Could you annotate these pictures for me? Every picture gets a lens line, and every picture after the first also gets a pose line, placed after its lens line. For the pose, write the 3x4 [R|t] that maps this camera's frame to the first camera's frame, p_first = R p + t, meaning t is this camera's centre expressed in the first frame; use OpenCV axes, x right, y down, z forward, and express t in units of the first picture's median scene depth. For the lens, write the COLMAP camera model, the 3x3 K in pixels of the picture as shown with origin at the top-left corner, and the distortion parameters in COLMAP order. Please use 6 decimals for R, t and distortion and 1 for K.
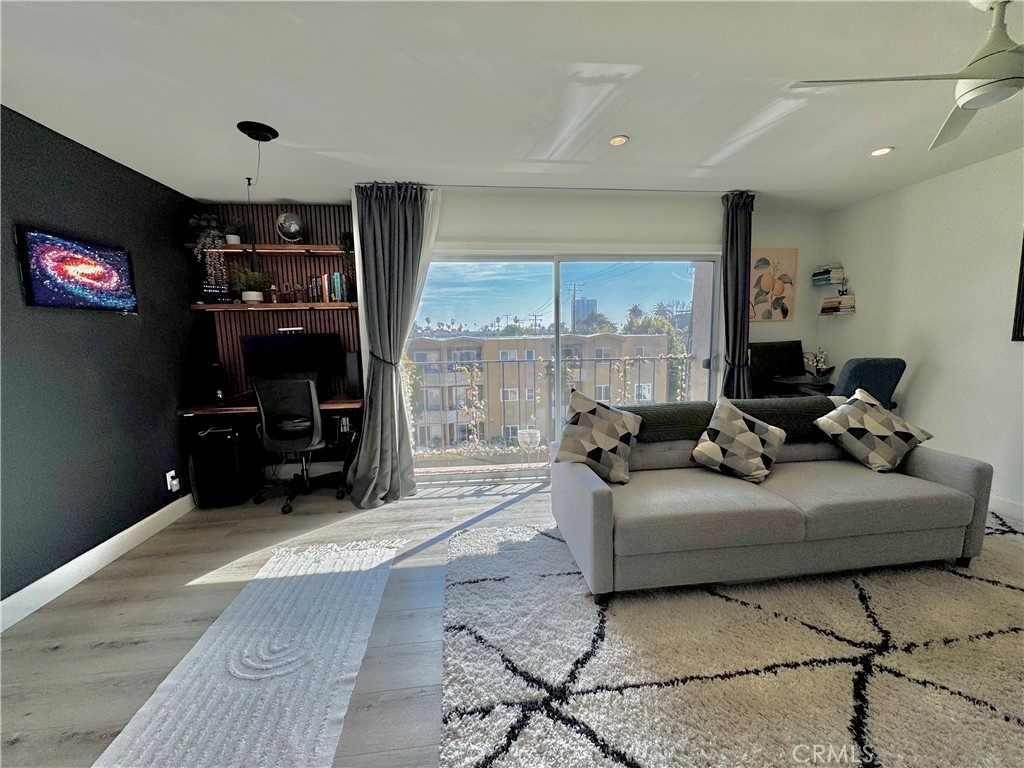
lens RADIAL K [[407.0, 0, 511.5], [0, 407.0, 383.1], [0, 0, 1]] dist [-0.001749, 0.000118]
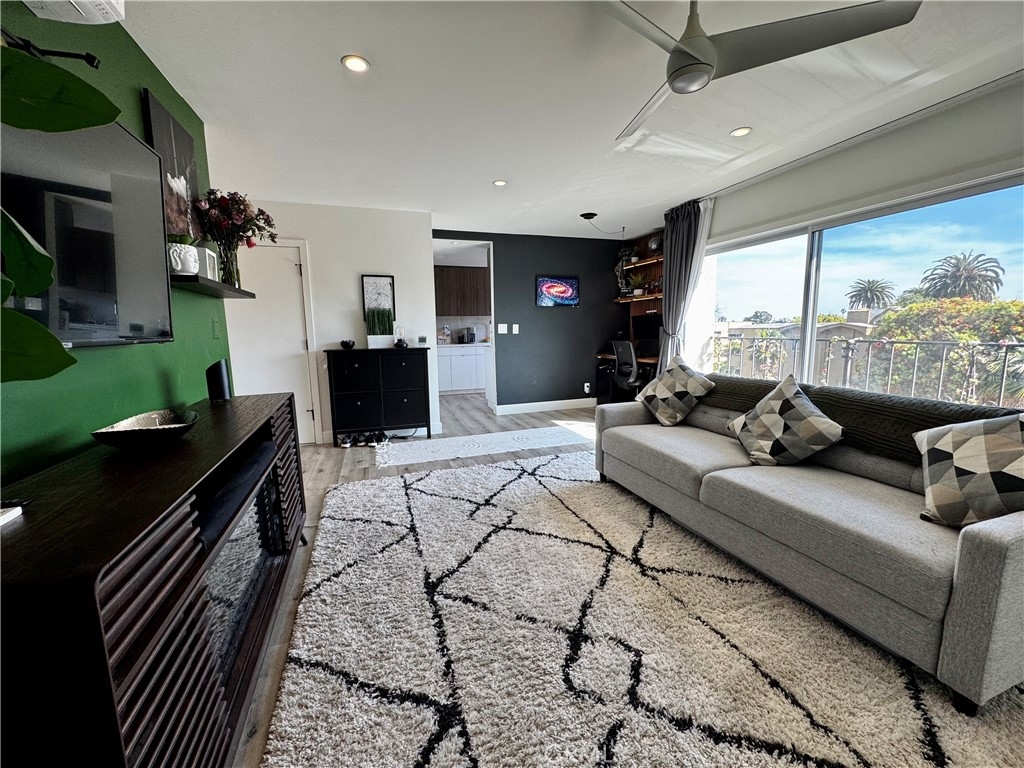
lens RADIAL K [[409.5, 0, 511.0], [0, 409.5, 380.7], [0, 0, 1]] dist [-0.003705, -0.000115]
pose [[0.208245, 0.139491, -0.968079, 1.089050], [-0.105691, 0.987191, 0.119510, -0.000094], [0.972349, 0.077430, 0.220321, 0.174434]]
